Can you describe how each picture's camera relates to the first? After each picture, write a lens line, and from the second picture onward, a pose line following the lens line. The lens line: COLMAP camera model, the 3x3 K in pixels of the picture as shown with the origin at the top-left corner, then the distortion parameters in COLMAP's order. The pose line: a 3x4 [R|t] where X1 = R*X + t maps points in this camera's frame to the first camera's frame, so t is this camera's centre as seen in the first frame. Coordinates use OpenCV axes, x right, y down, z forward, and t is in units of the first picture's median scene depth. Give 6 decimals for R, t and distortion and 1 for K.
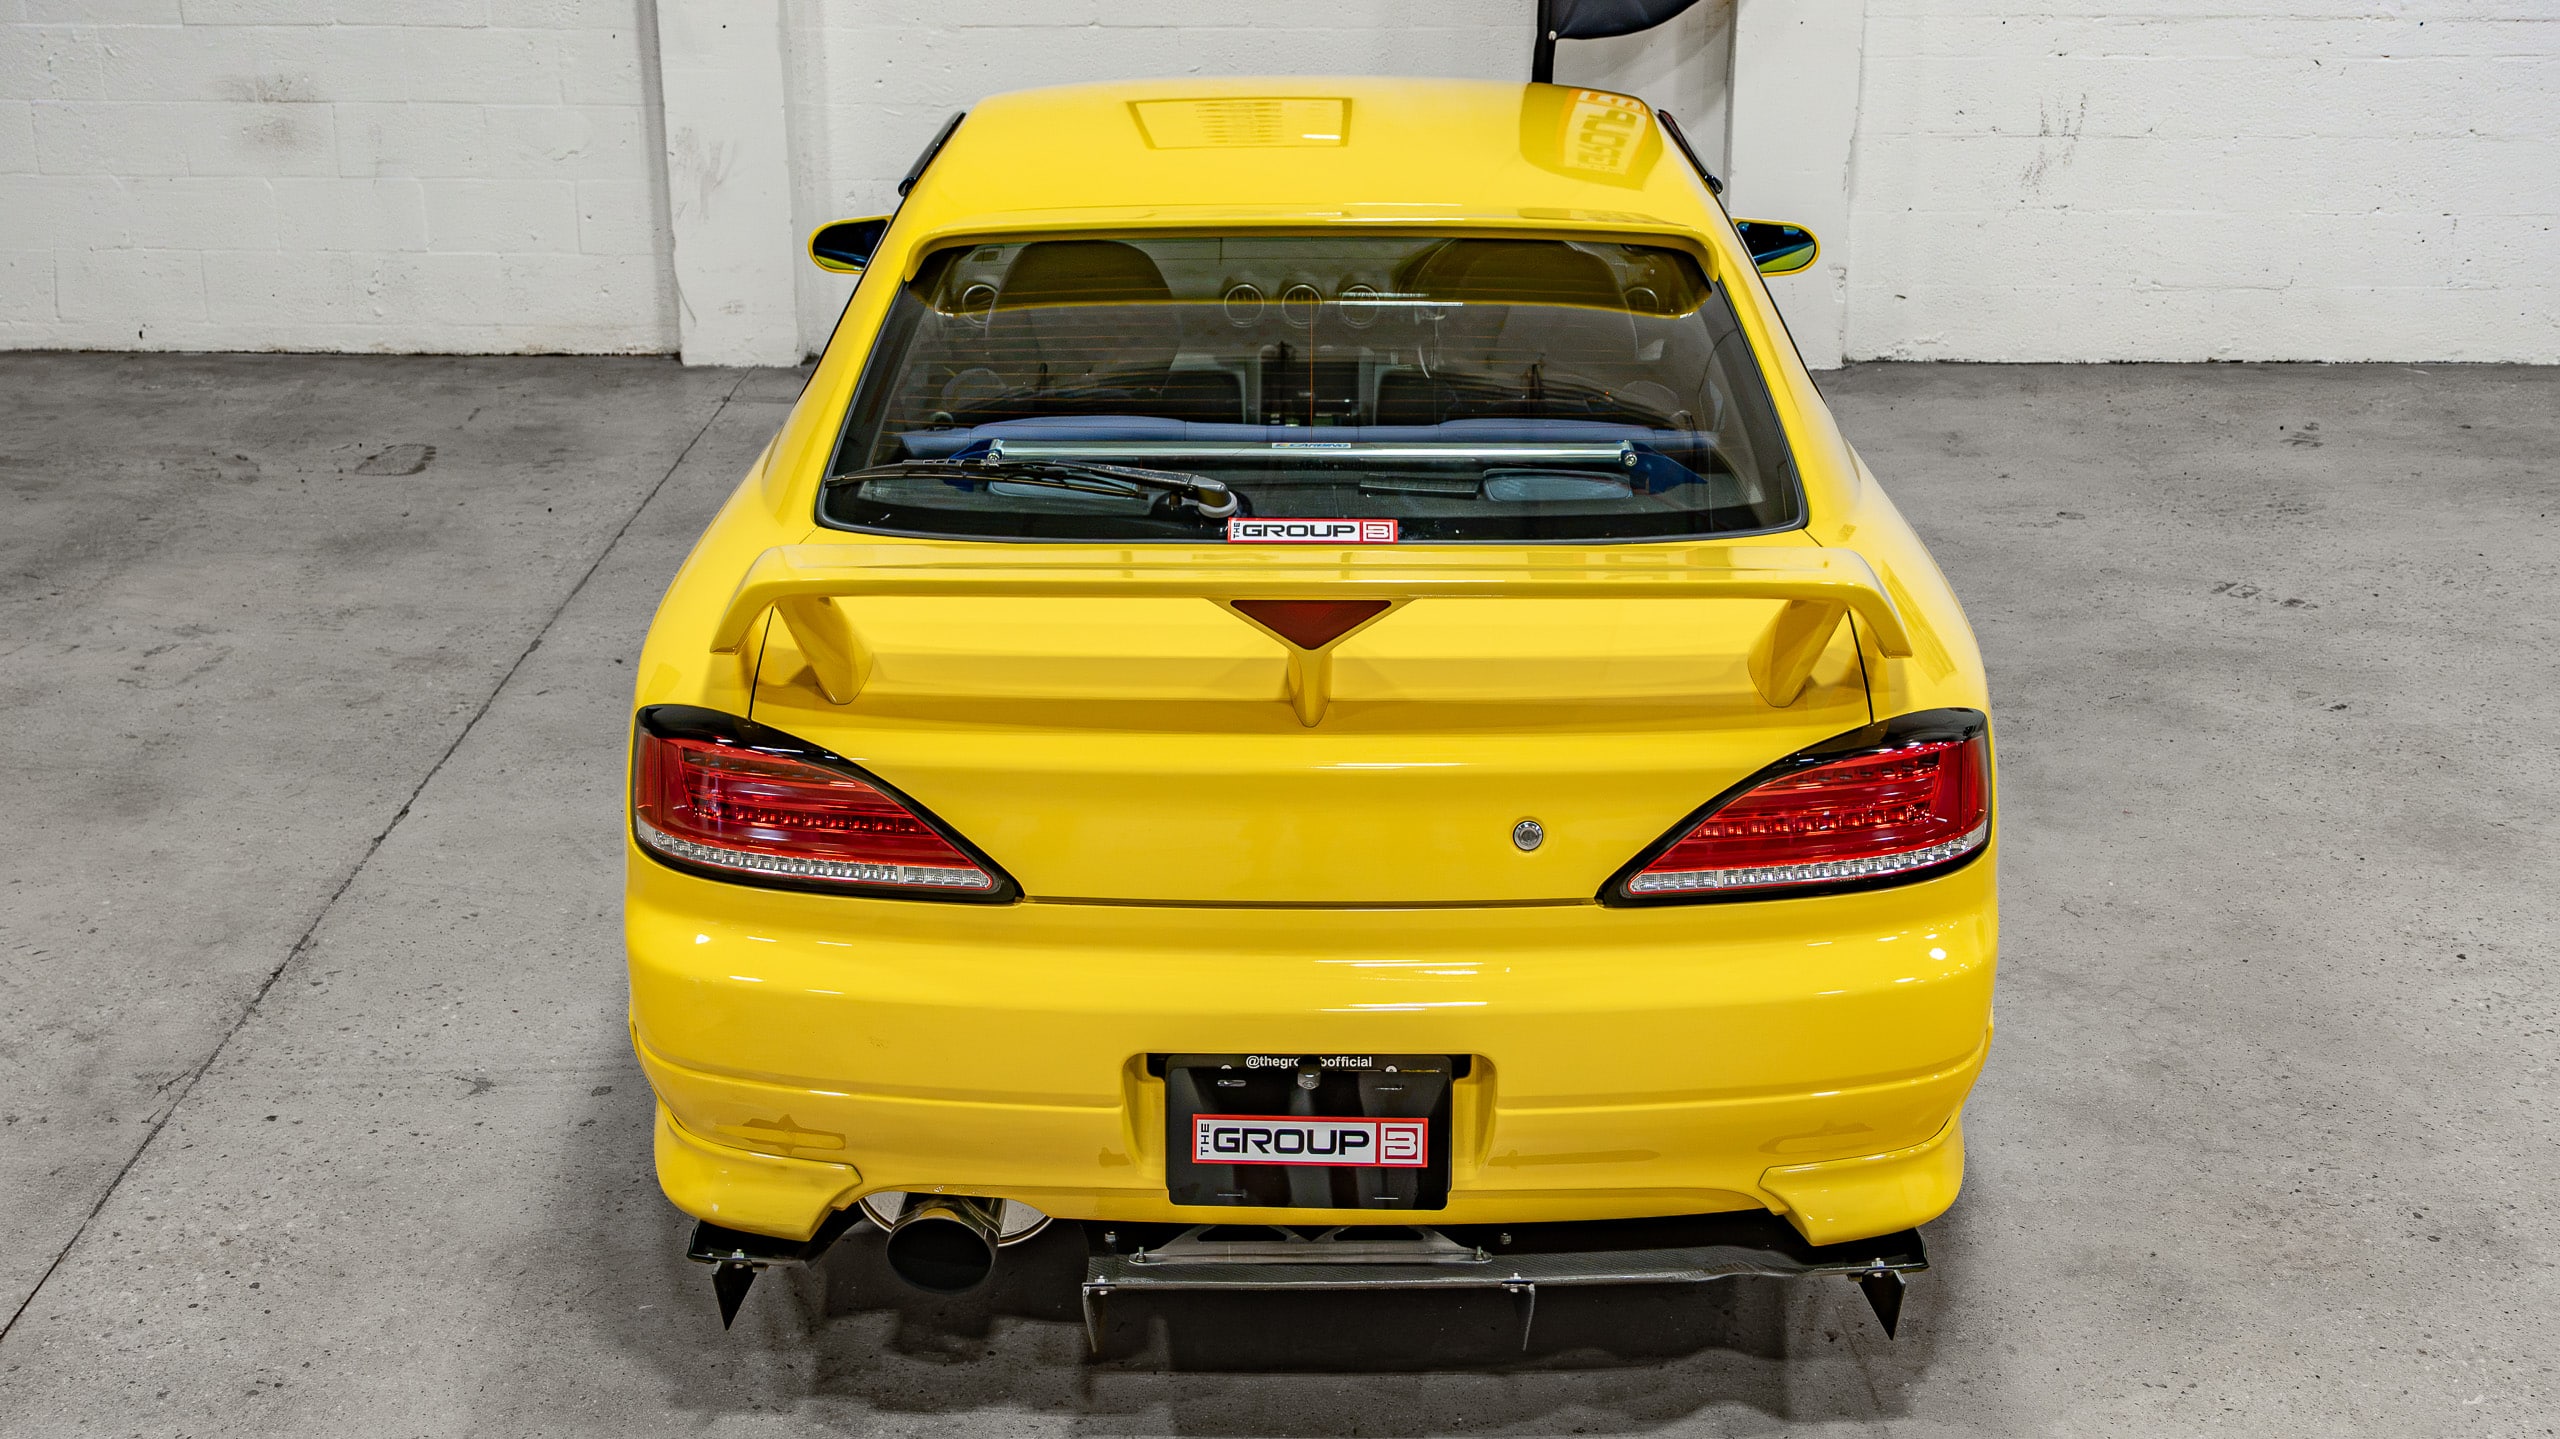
lens RADIAL K [[3148.3, 0, 1271.2], [0, 3148.3, 736.5], [0, 0, 1]] dist [-0.001094, 0.001951]
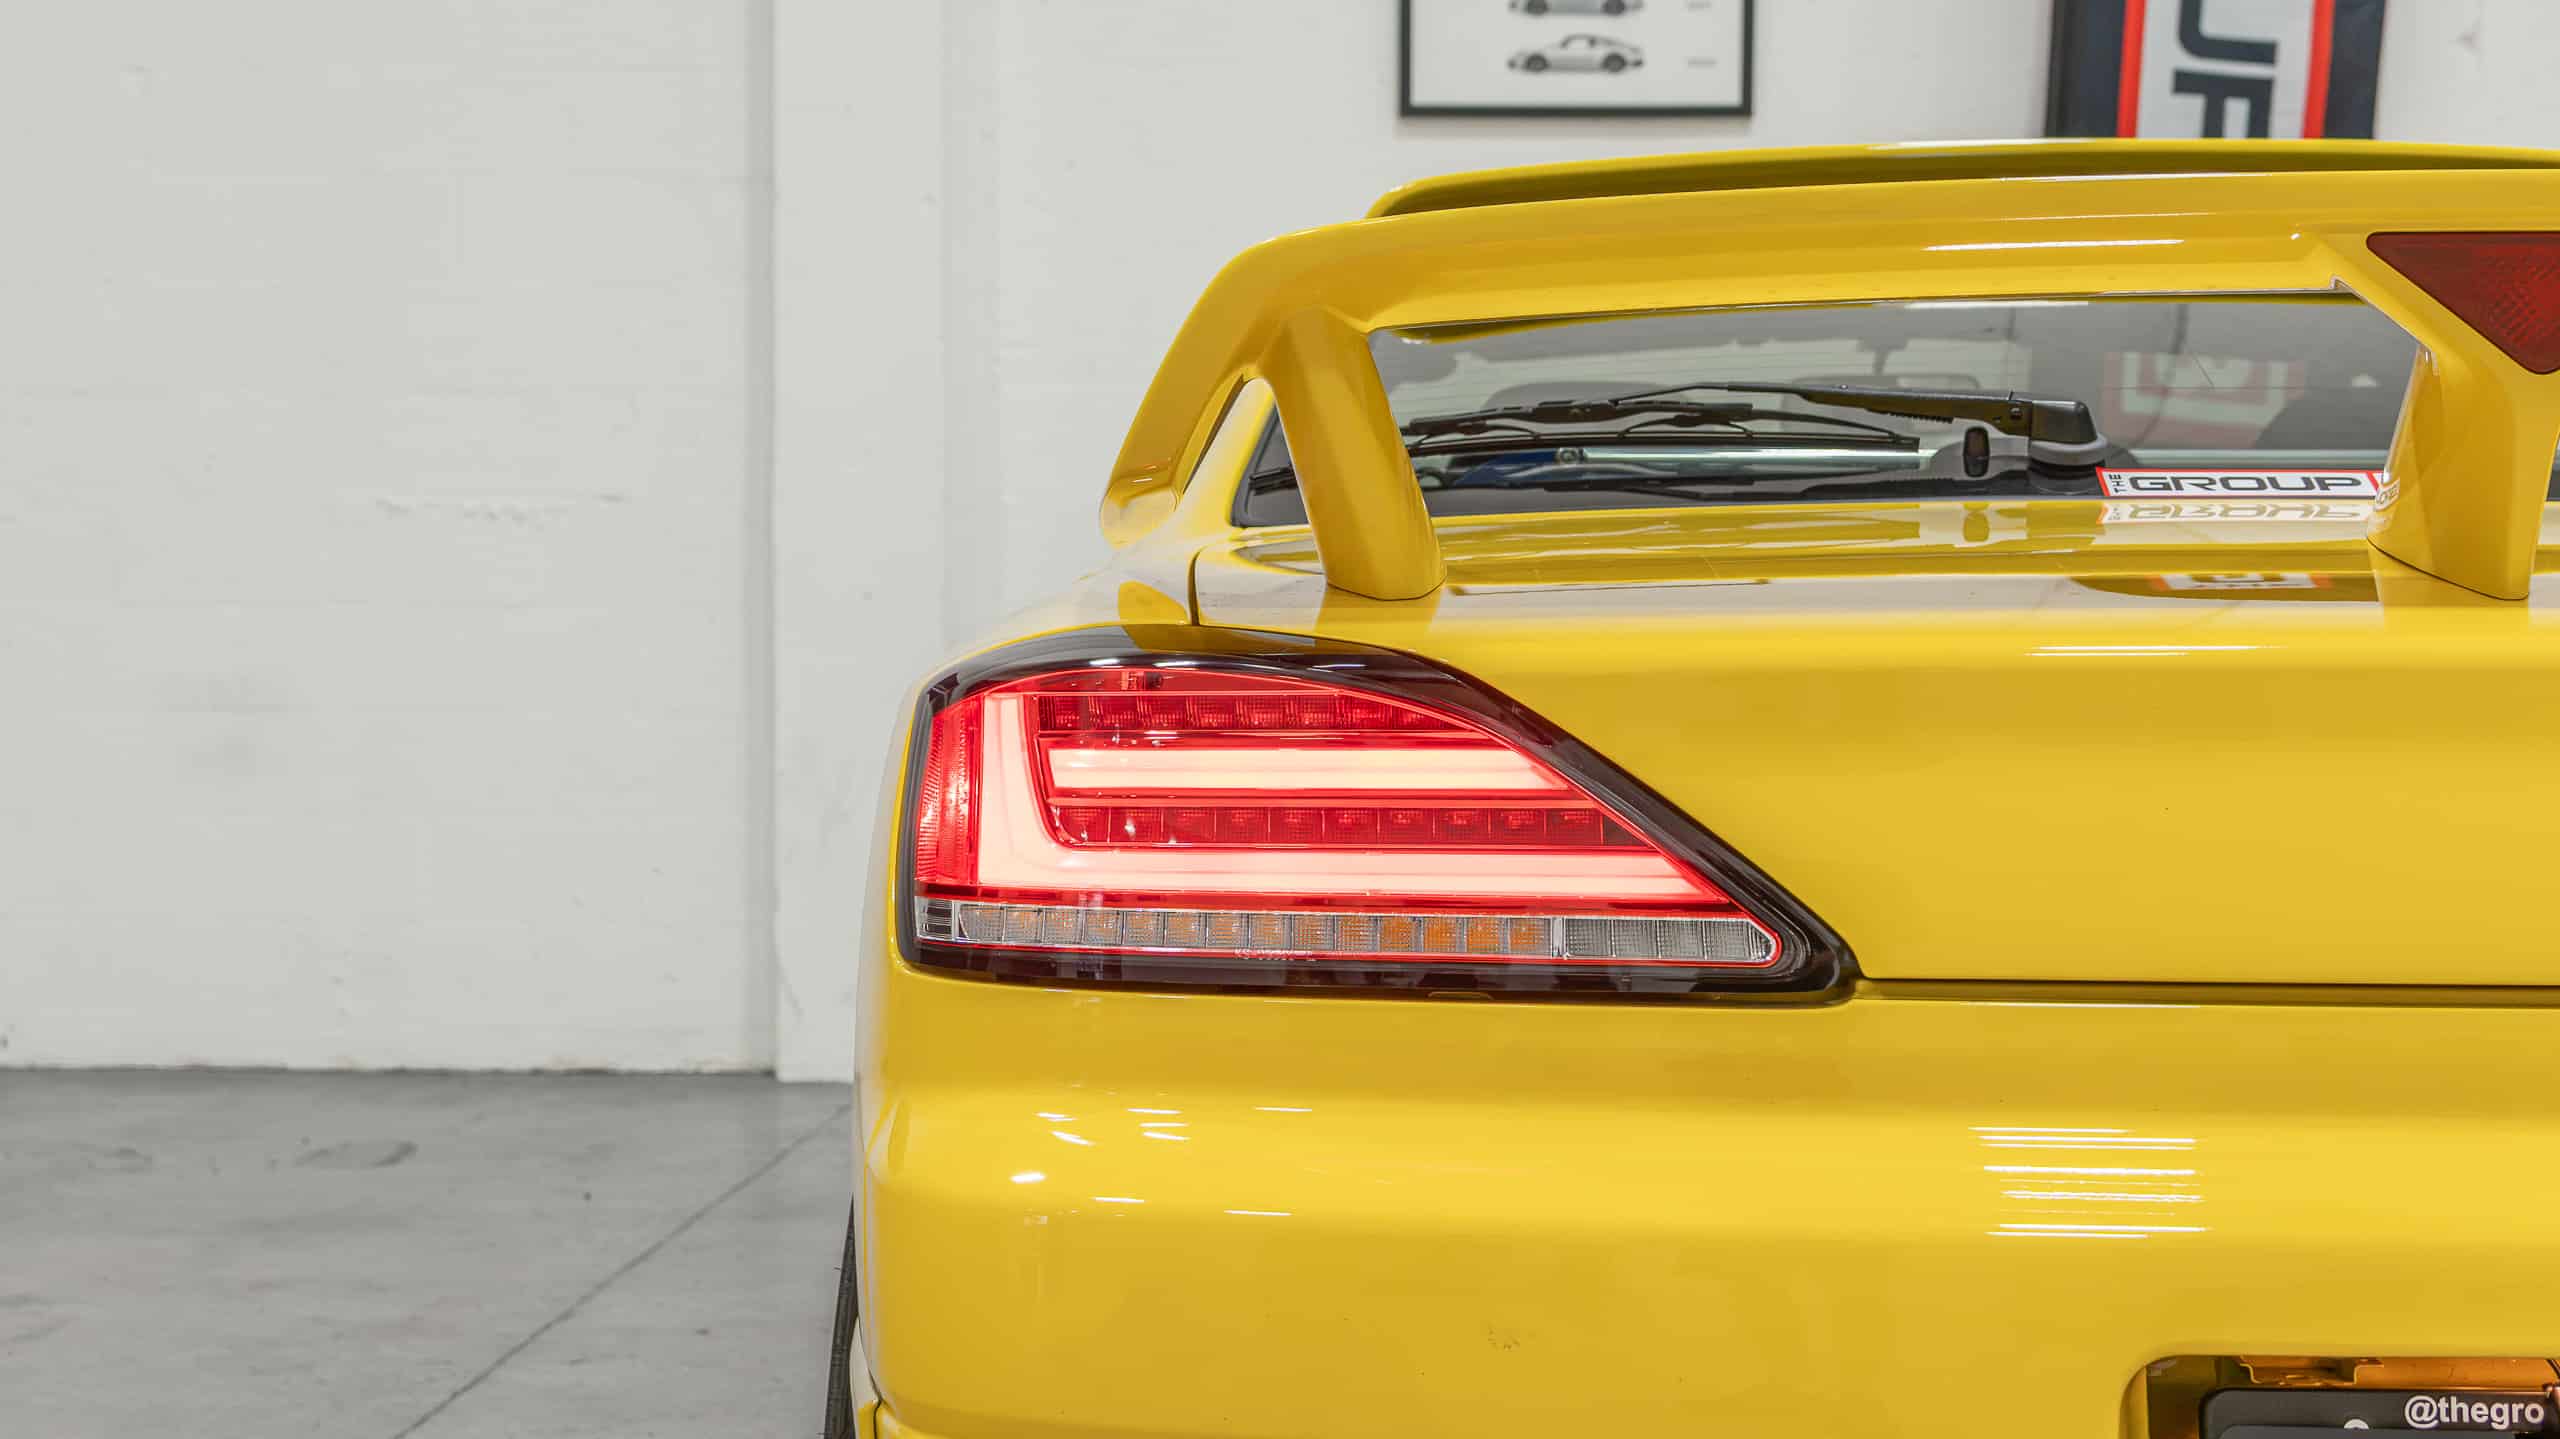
lens RADIAL K [[3684.7, 0, 1280.0], [0, 3684.7, 719.5], [0, 0, 1]] dist [-0.010715, 0.095358]
pose [[0.999743, 0.003309, -0.022426, -0.142338], [-0.010538, 0.943737, -0.330528, 0.177252], [0.020071, 0.330680, 0.943530, 0.517028]]
